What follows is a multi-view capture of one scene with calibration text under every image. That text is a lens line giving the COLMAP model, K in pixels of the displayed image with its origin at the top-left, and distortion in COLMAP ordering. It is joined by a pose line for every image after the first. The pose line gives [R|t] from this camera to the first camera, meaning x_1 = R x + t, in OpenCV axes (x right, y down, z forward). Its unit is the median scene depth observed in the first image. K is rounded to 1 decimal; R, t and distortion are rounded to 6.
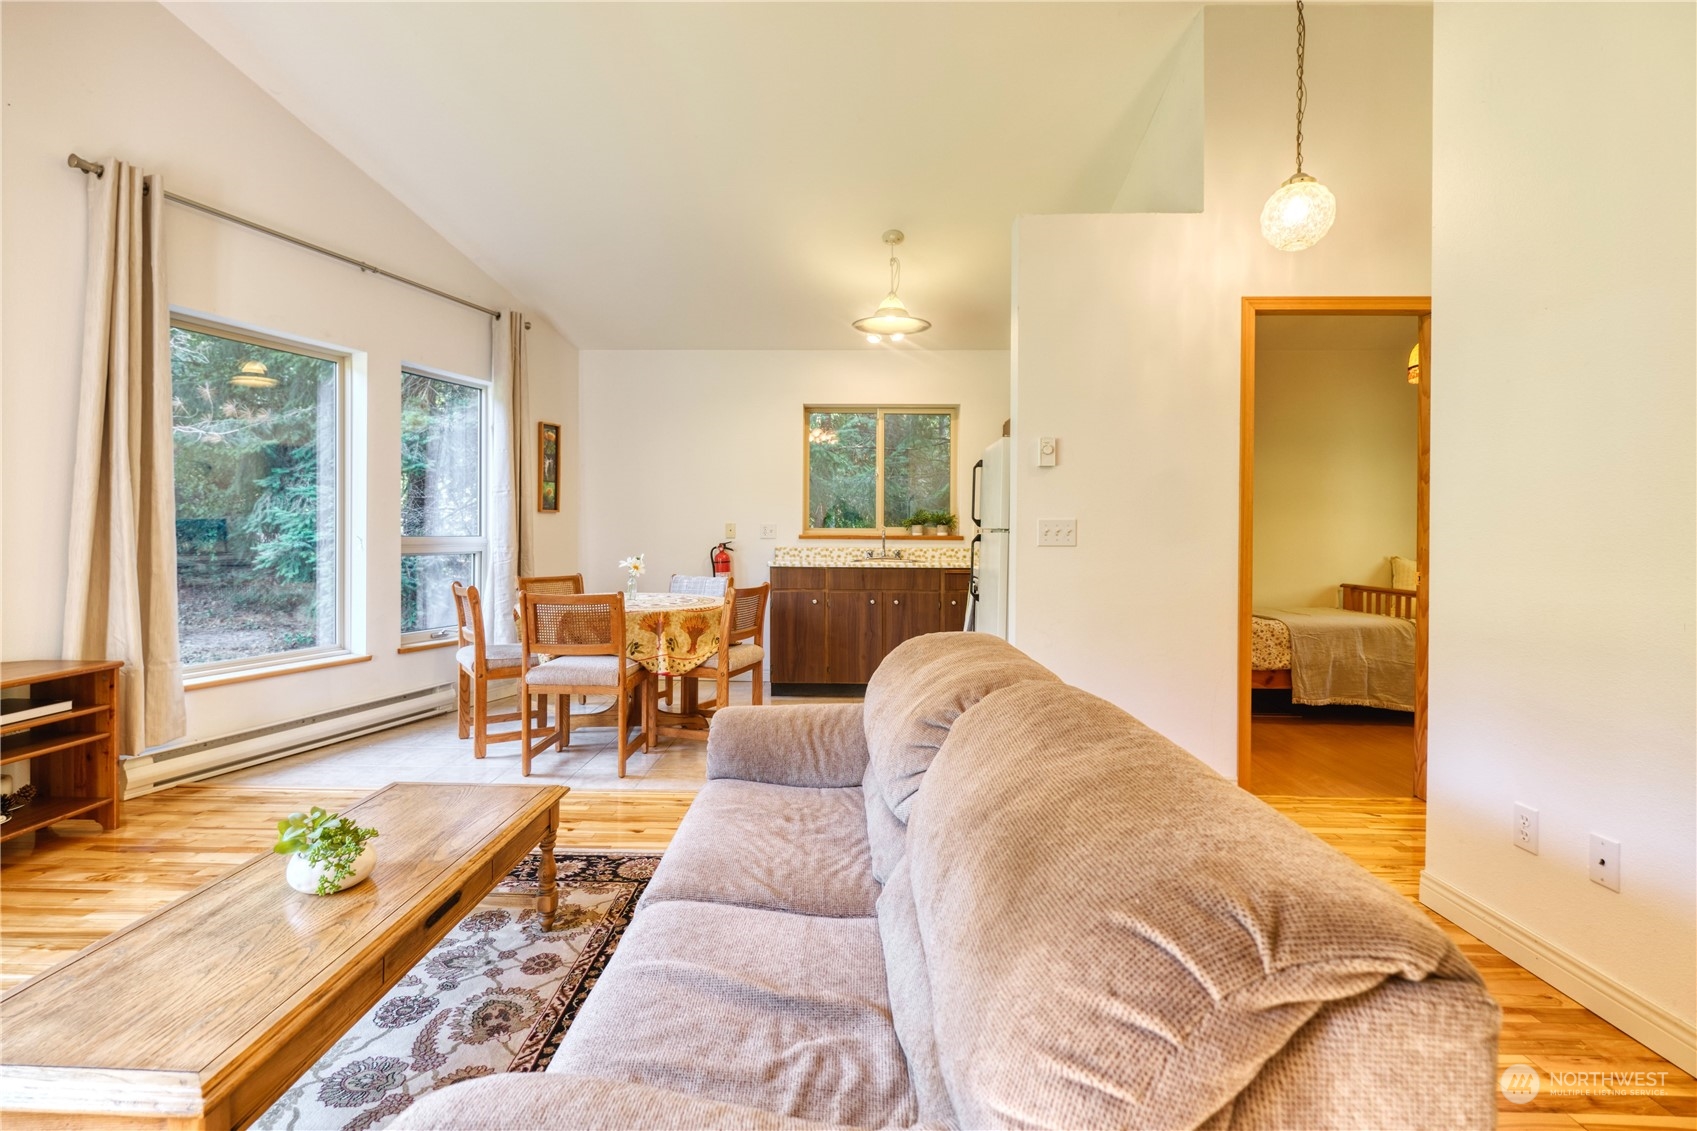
lens RADIAL K [[735.1, 0, 862.0], [0, 735.1, 538.1], [0, 0, 1]] dist [0.000527, -0.000057]
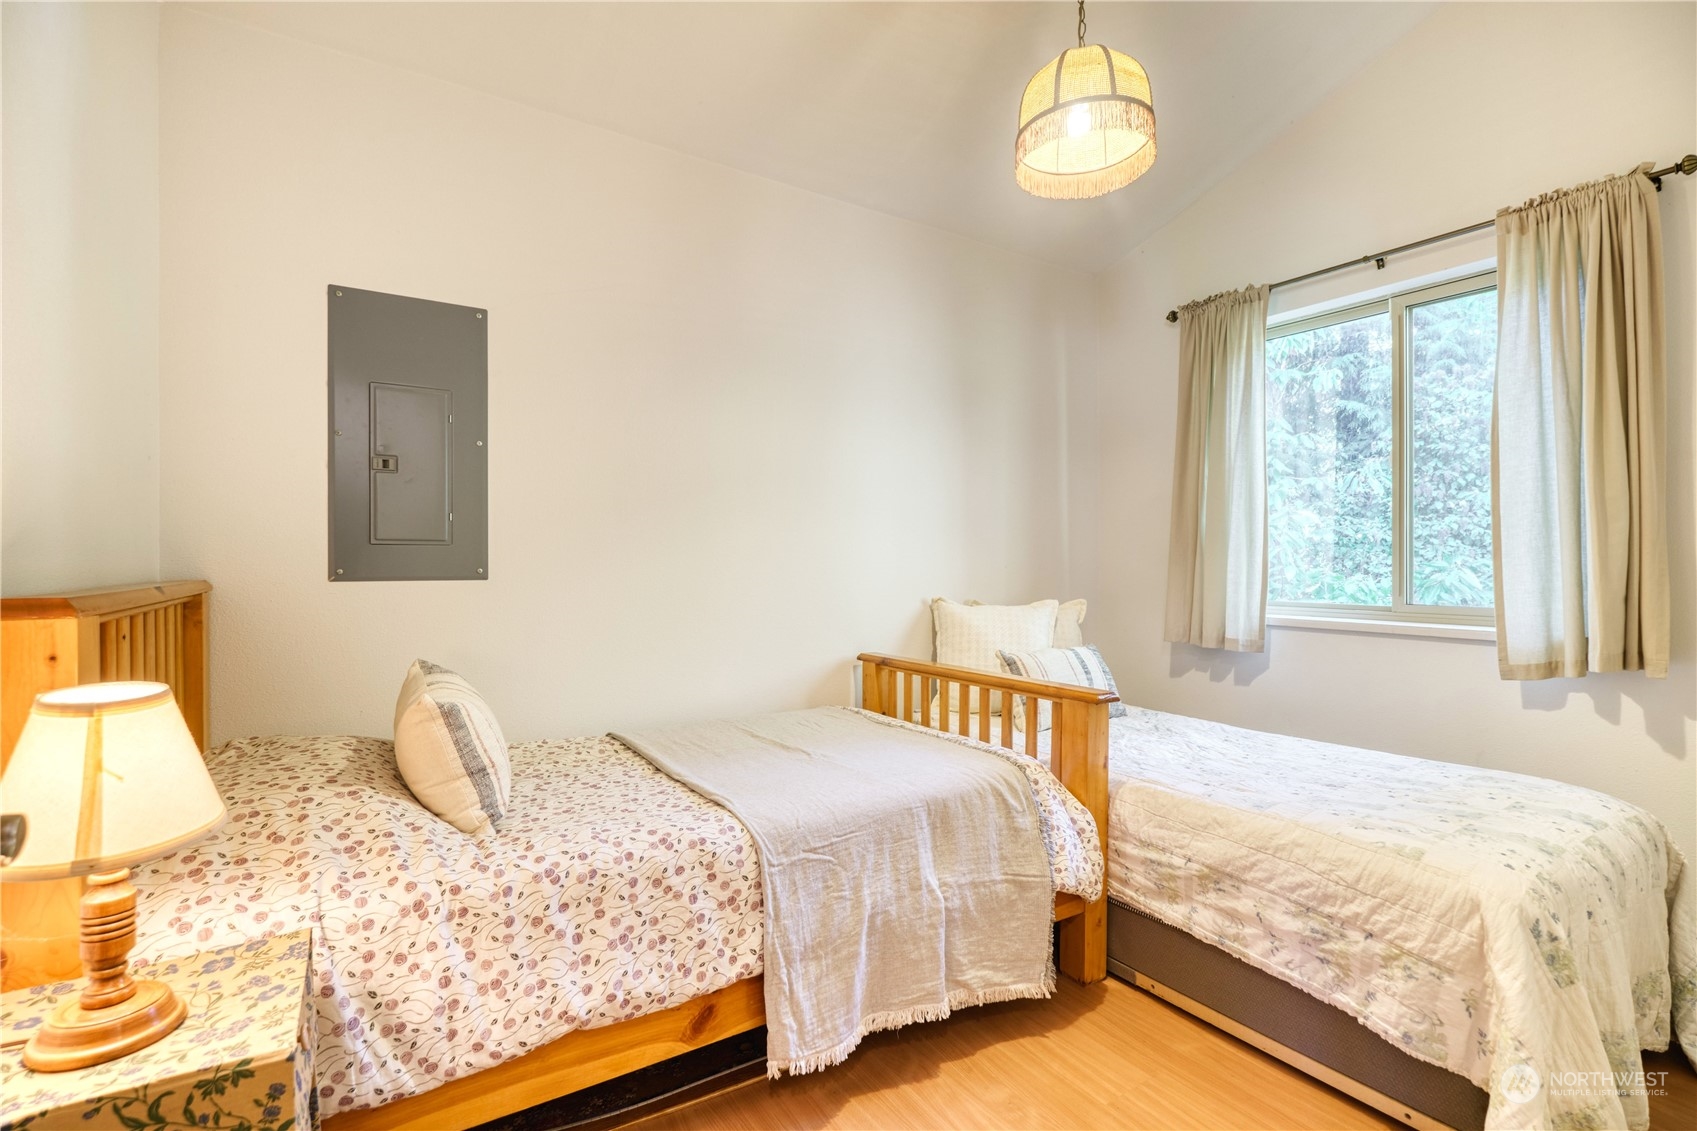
lens RADIAL K [[805.2, 0, 848.2], [0, 805.2, 566.9], [0, 0, 1]] dist [-0.004484, -0.000224]
pose [[0.821308, -0.005997, 0.570453, 0.414038], [0.007832, 0.999969, -0.000764, 0.002047], [-0.570431, 0.005095, 0.821330, 0.688378]]
